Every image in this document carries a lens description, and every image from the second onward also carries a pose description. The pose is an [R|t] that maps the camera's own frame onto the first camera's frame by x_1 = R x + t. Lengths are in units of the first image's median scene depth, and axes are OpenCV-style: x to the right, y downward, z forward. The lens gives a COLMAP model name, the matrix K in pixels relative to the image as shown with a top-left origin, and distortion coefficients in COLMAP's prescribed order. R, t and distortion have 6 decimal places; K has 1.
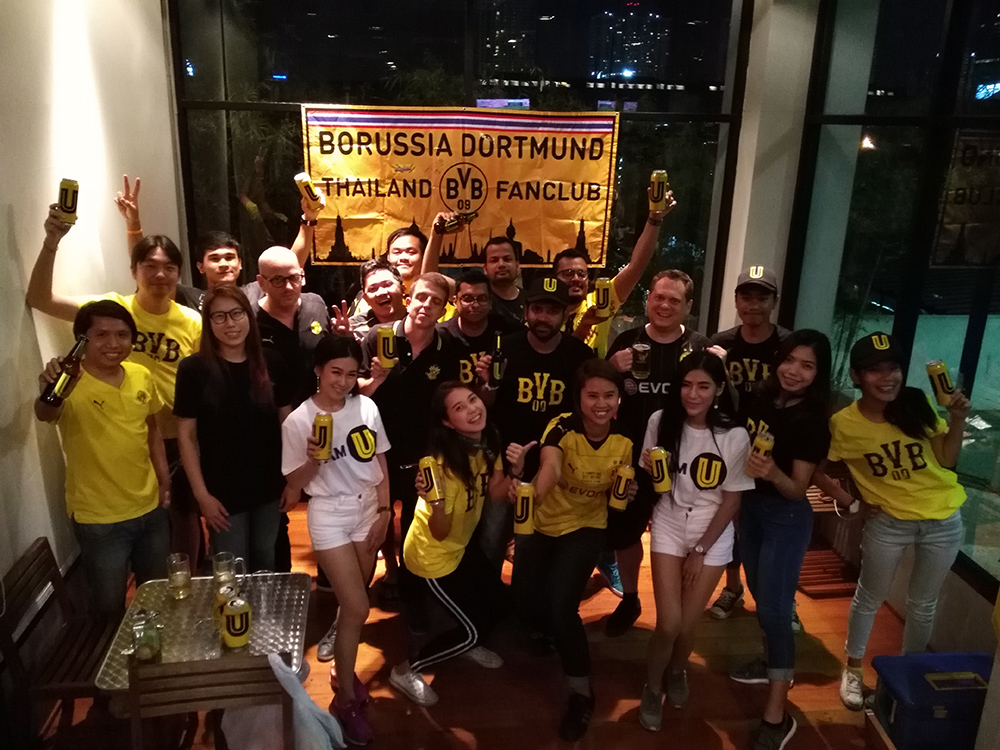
lens RADIAL K [[809.3, 0, 500.0], [0, 809.3, 375.0], [0, 0, 1]] dist [0.127176, -0.284062]
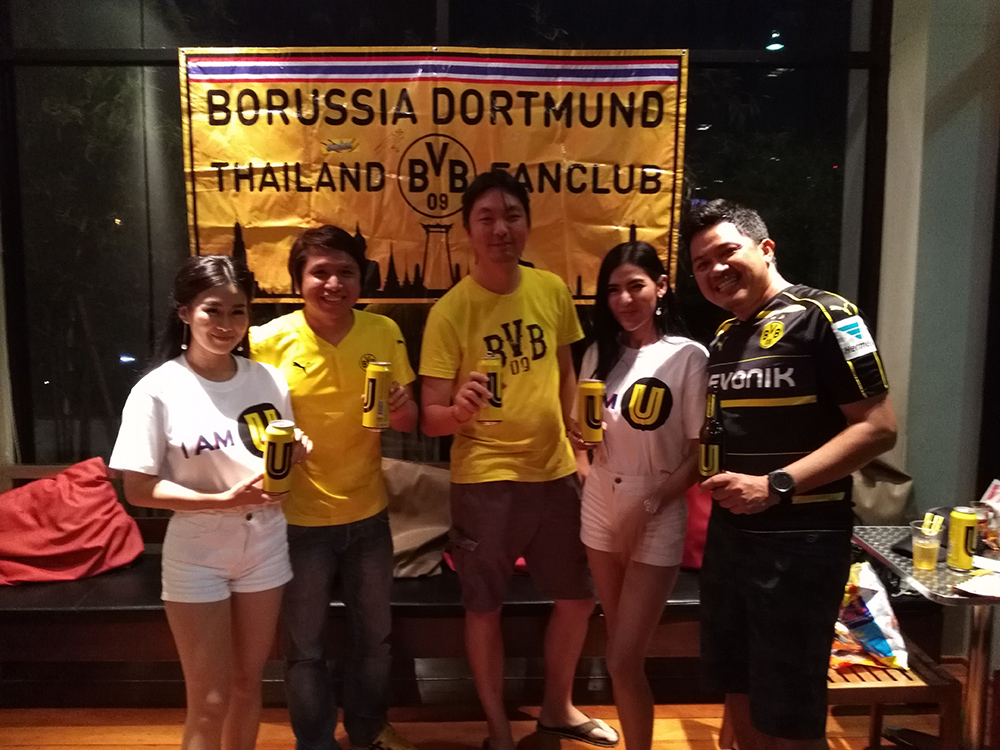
lens RADIAL K [[809.3, 0, 500.0], [0, 809.3, 375.0], [0, 0, 1]] dist [0.127176, -0.284062]
pose [[0.995934, -0.013674, -0.089047, 0.056548], [-0.003305, 0.982203, -0.187791, 0.036218], [0.090030, 0.187322, 0.978164, 0.428144]]
